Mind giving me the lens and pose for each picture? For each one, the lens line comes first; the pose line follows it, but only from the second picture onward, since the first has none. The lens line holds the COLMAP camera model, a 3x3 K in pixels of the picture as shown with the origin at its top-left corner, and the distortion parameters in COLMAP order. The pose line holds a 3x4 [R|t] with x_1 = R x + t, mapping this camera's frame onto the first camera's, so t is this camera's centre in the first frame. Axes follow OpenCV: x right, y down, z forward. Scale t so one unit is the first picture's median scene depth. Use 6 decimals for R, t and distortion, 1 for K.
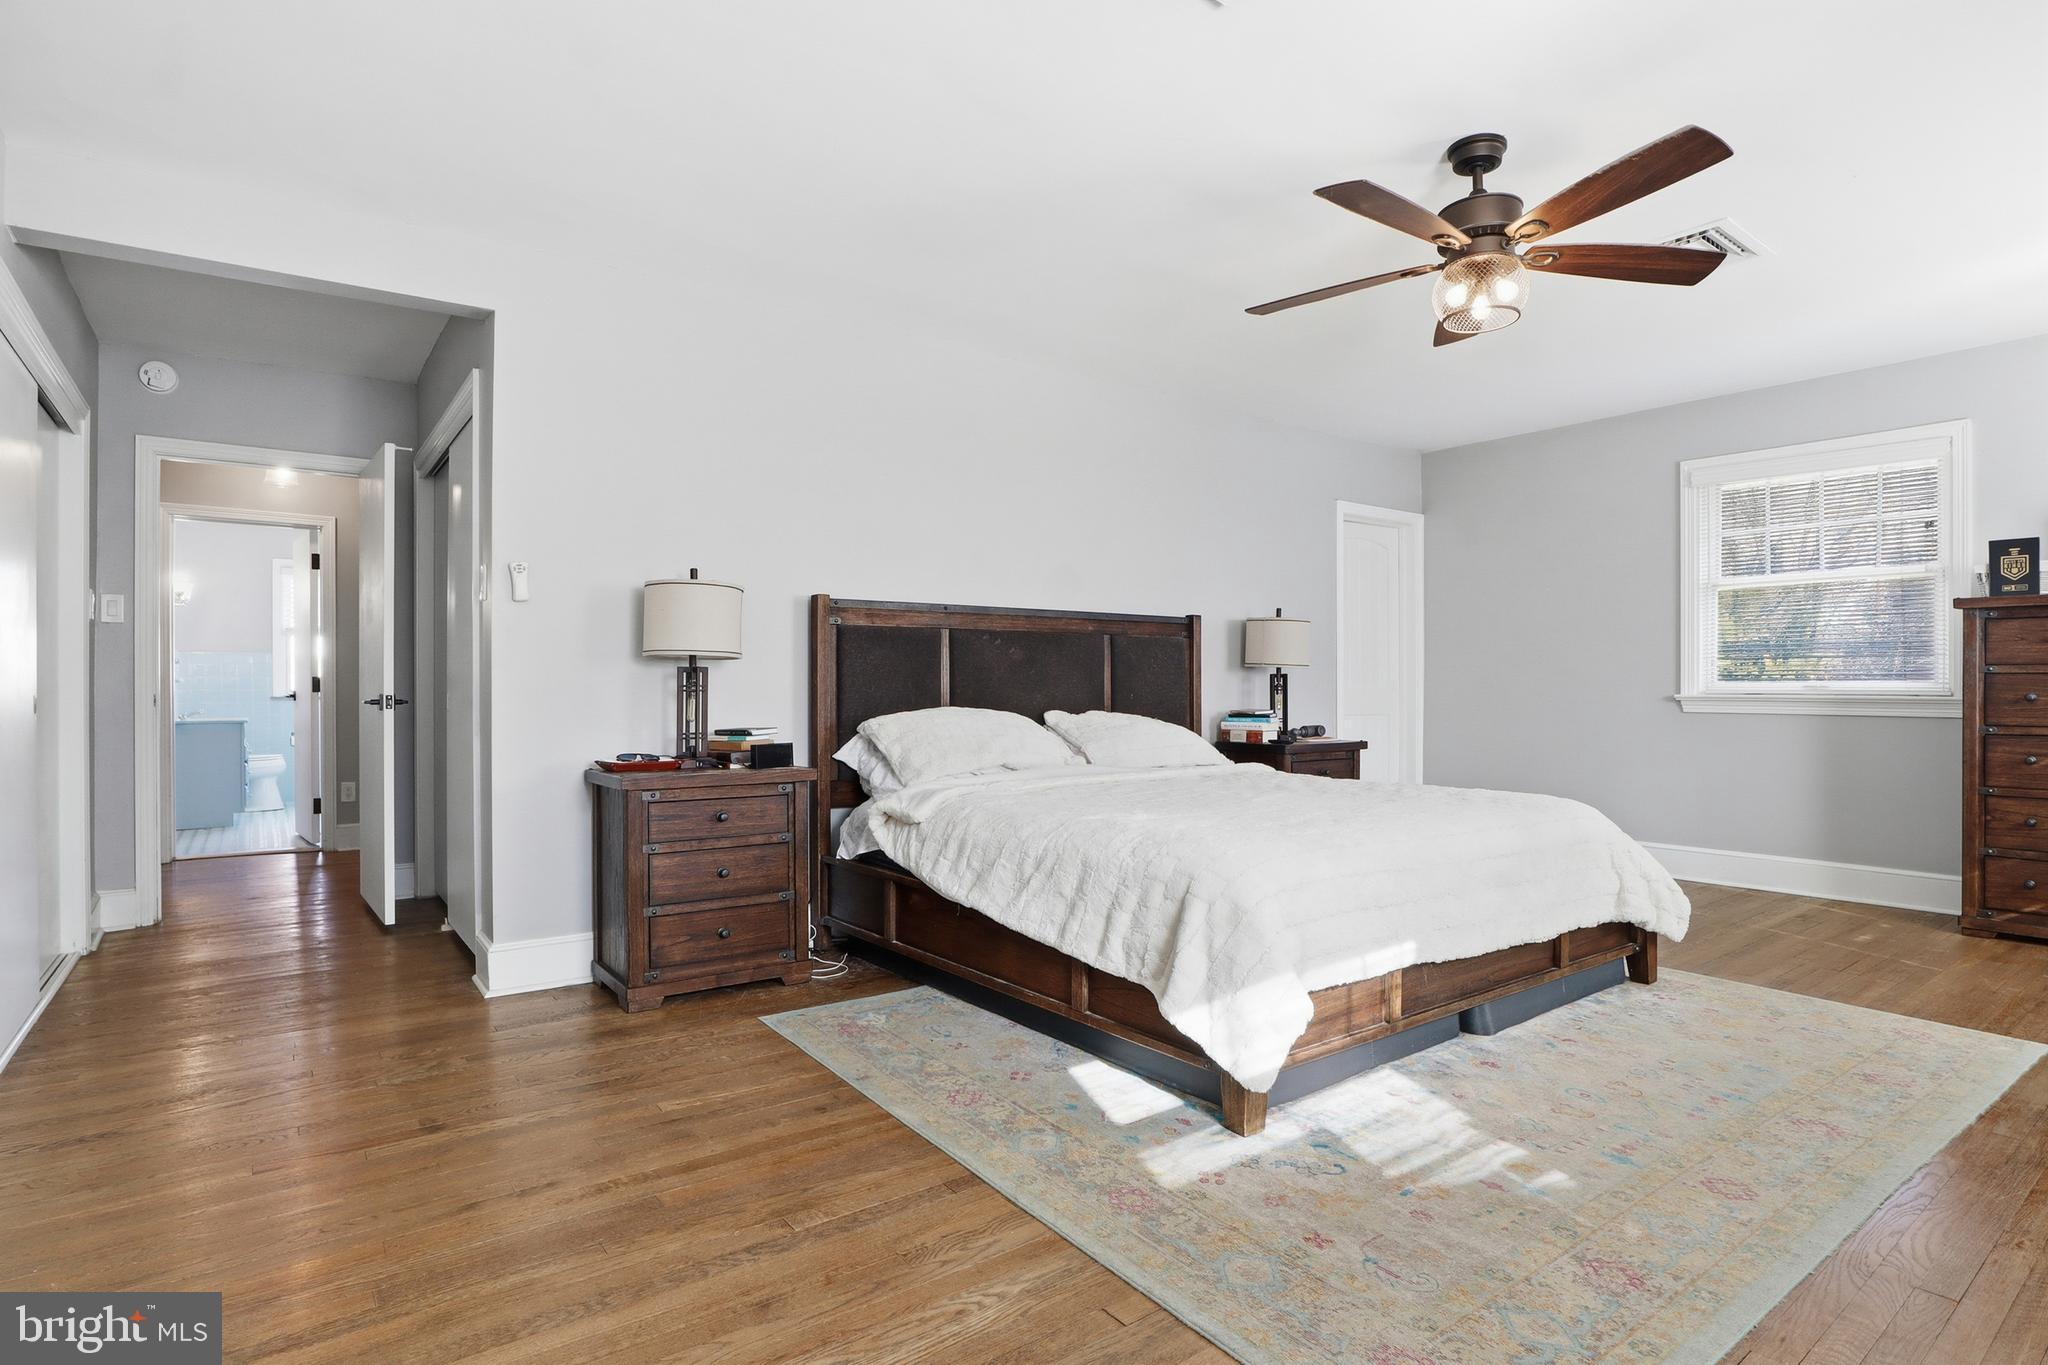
lens RADIAL K [[1048.1, 0, 1013.8], [0, 1048.1, 681.3], [0, 0, 1]] dist [-0.044720, 0.014528]
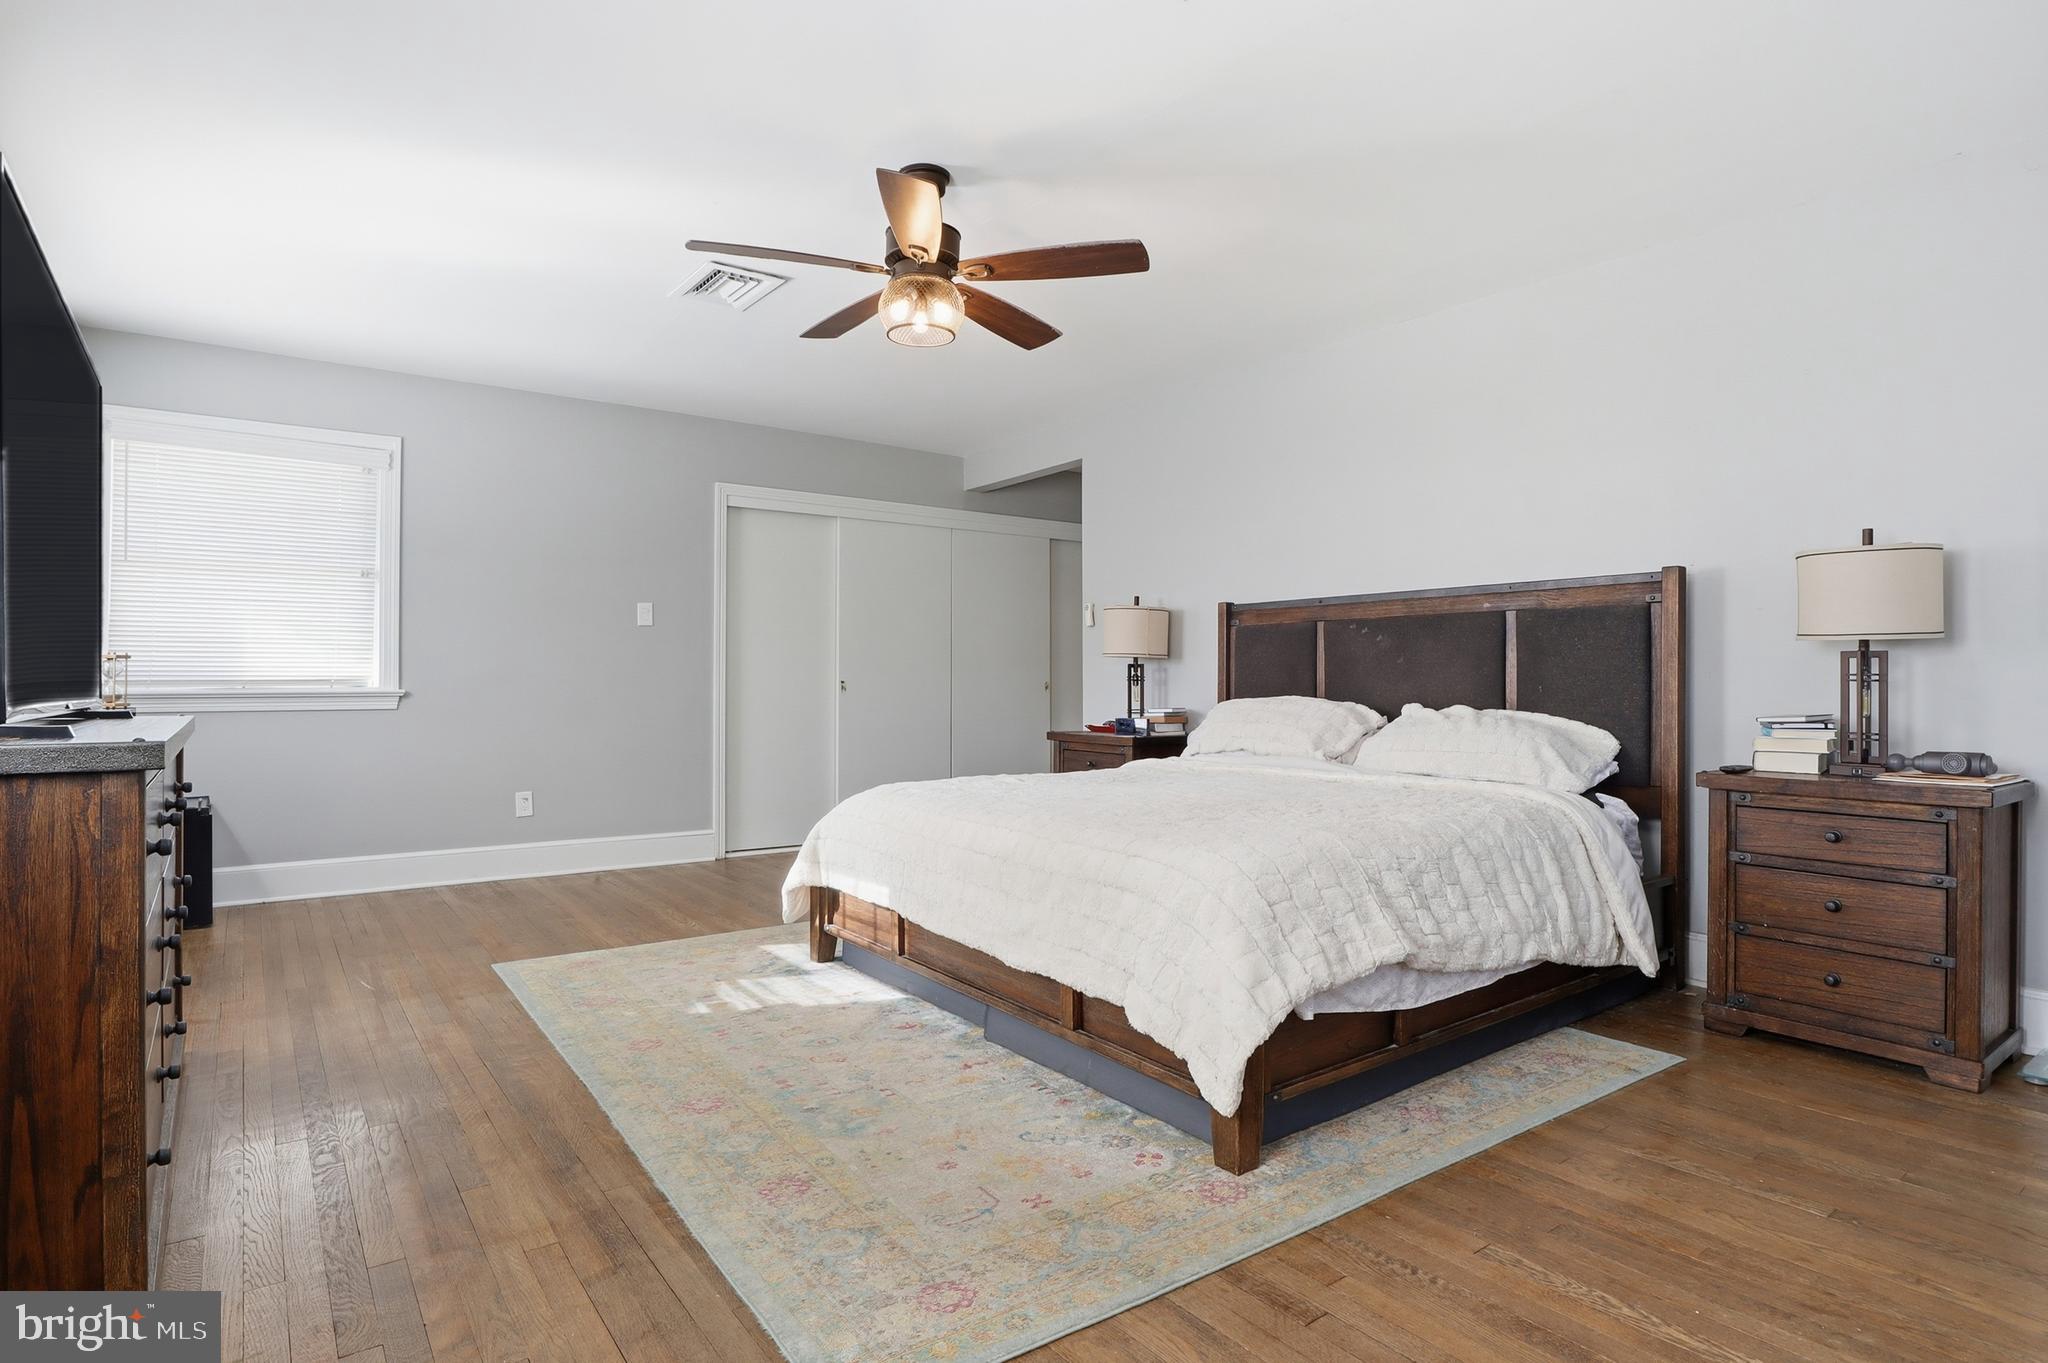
lens RADIAL K [[1048.1, 0, 1013.8], [0, 1048.1, 680.3], [0, 0, 1]] dist [-0.044720, 0.014528]
pose [[0.000618, -0.001435, -0.999999, 1.237680], [0.006116, 0.999980, -0.001432, 0.009509], [0.999981, -0.006115, 0.000627, 0.889447]]
